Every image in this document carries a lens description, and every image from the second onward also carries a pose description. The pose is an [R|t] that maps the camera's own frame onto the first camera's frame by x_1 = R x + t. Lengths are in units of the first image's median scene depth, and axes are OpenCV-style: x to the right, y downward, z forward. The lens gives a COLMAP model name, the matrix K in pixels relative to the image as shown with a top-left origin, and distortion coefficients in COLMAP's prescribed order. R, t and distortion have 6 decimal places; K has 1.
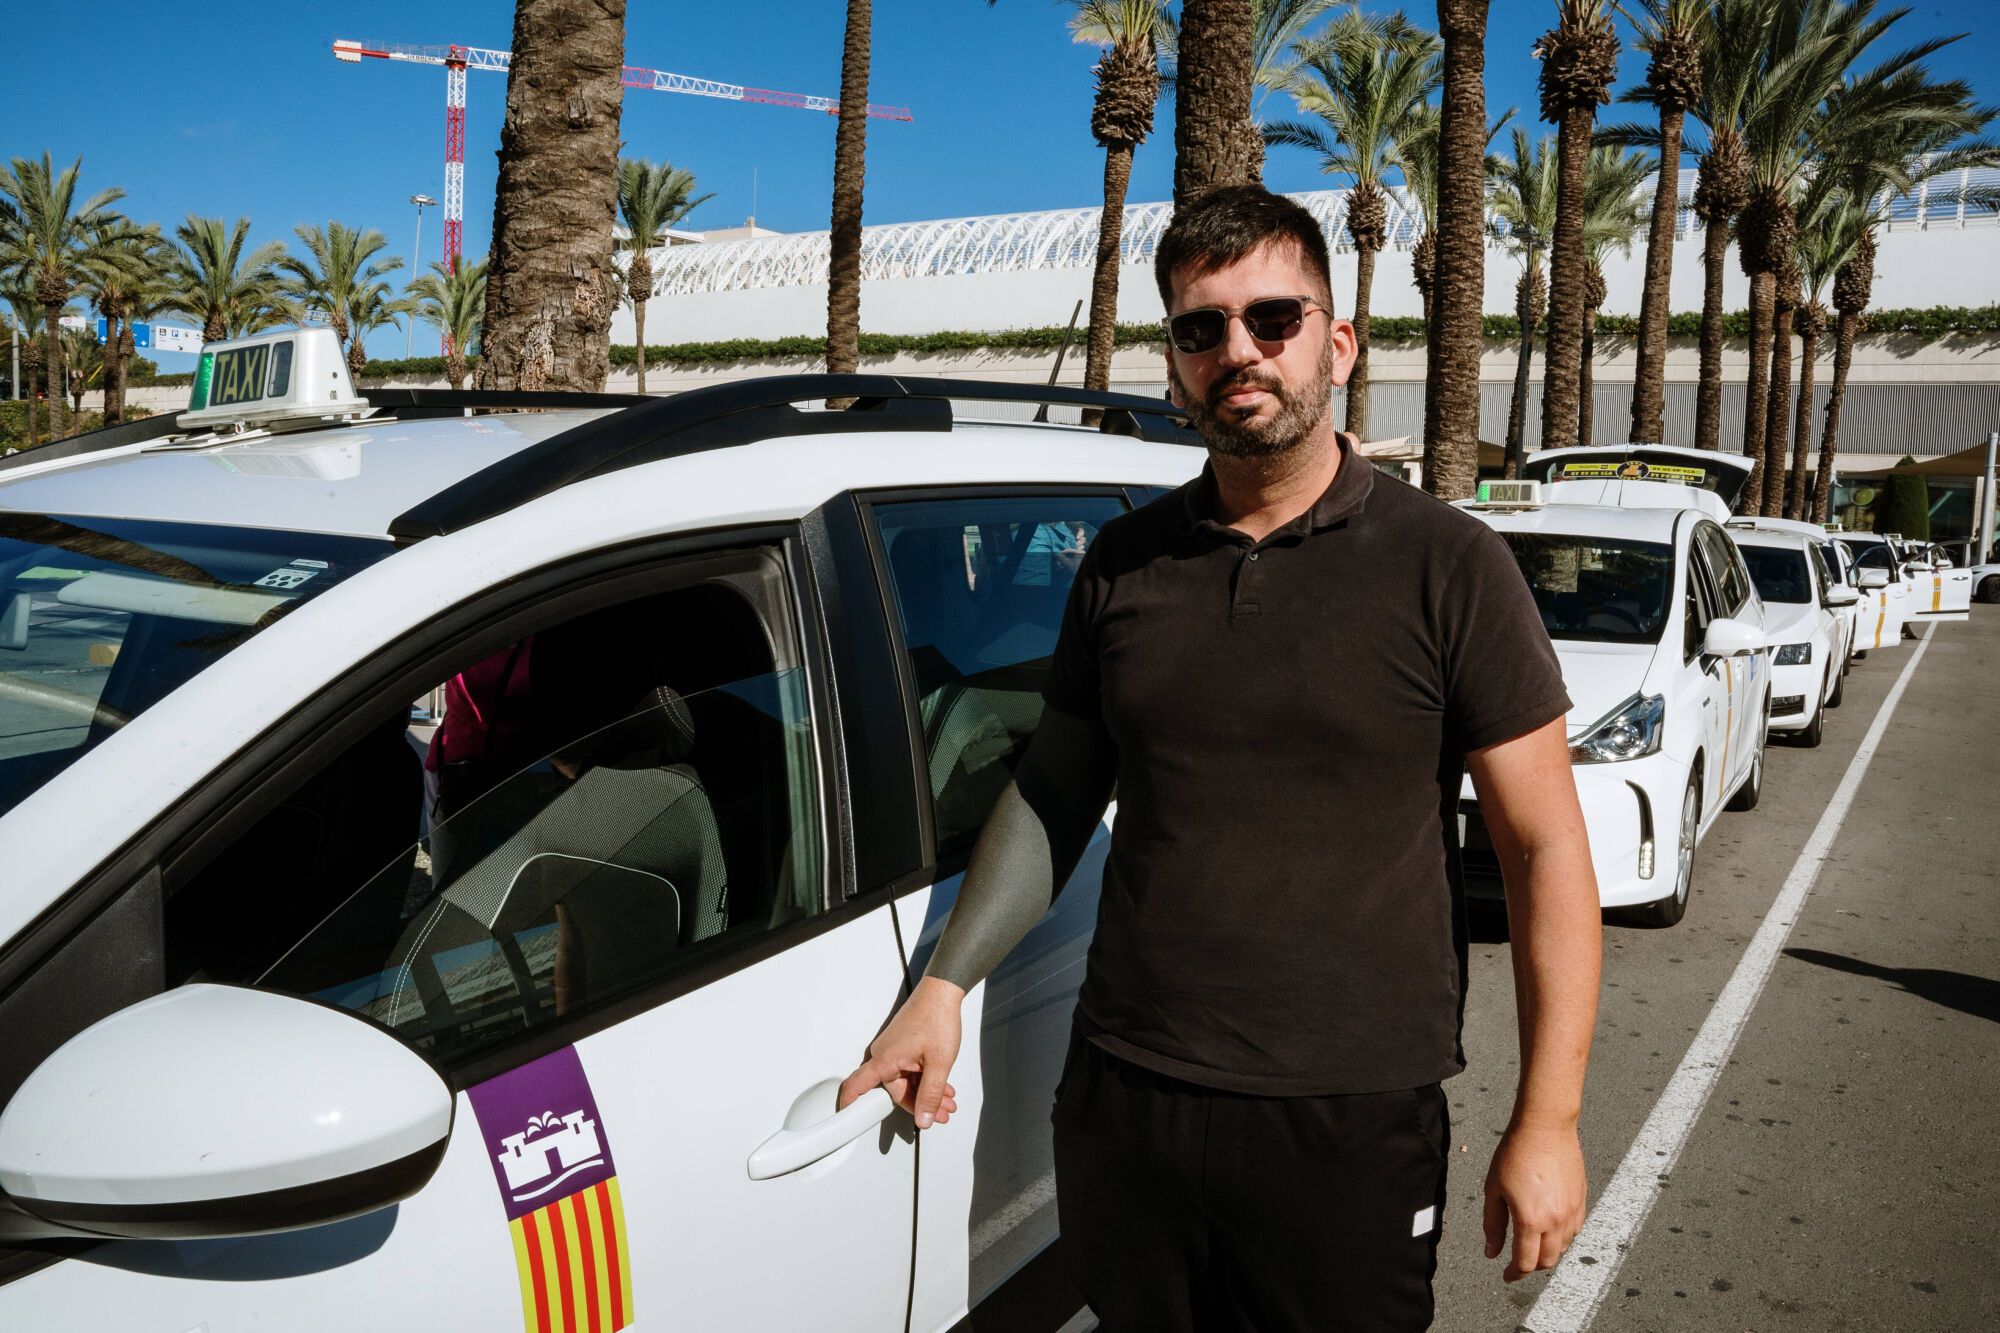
lens RADIAL K [[1601.6, 0, 995.9], [0, 1601.6, 662.4], [0, 0, 1]] dist [-0.207042, 0.187012]
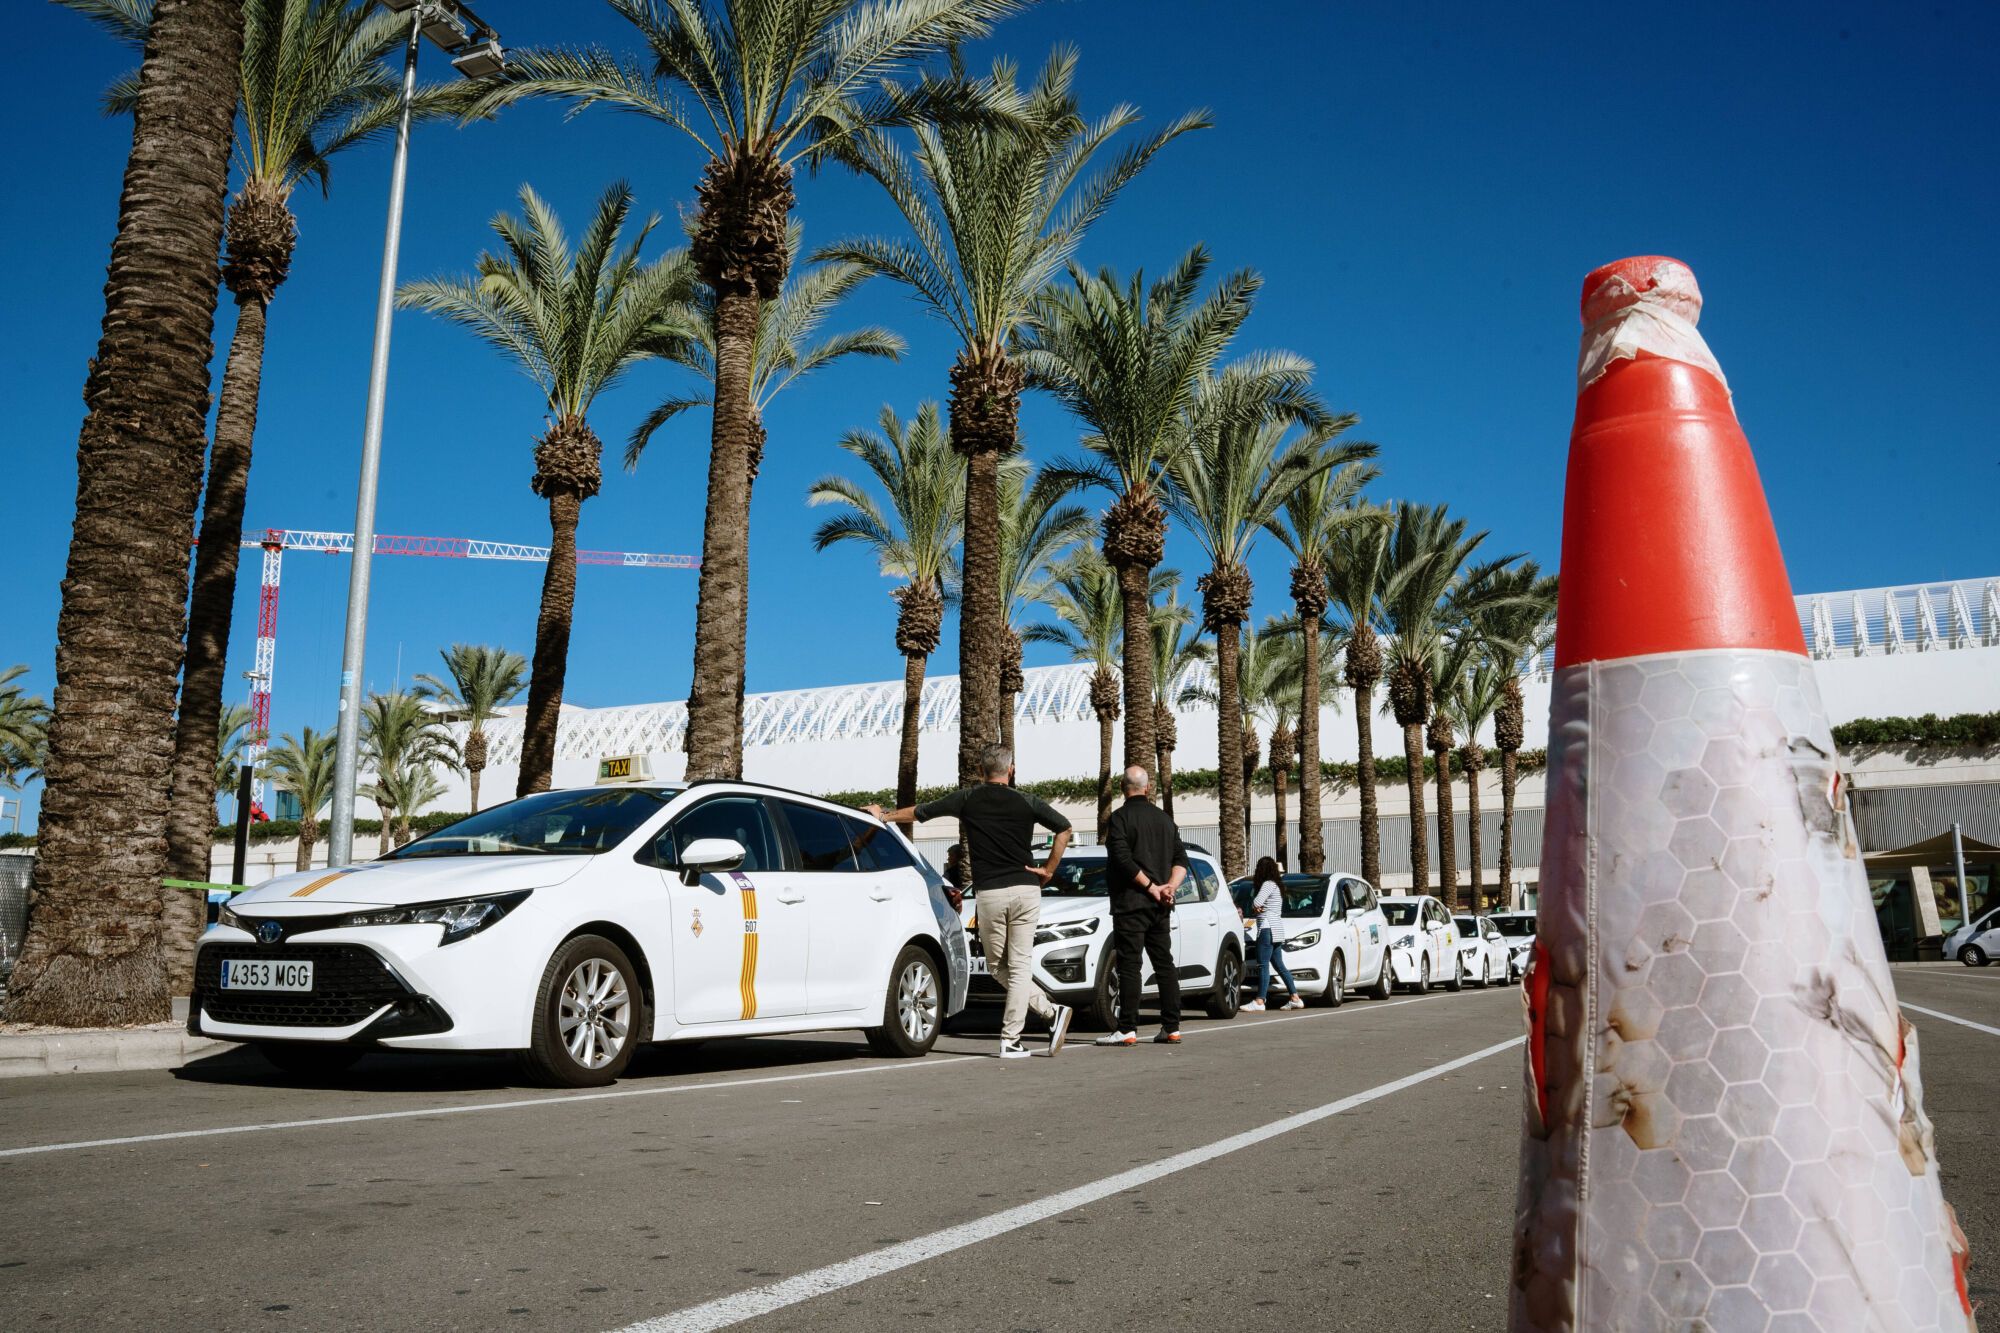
lens RADIAL K [[1601.6, 0, 995.9], [0, 1601.6, 662.4], [0, 0, 1]] dist [-0.207042, 0.187012]
pose [[0.990715, -0.011305, 0.135487, -0.035810], [0.049654, 0.957785, -0.283164, 0.067974], [-0.126566, 0.287263, 0.949453, -0.290914]]
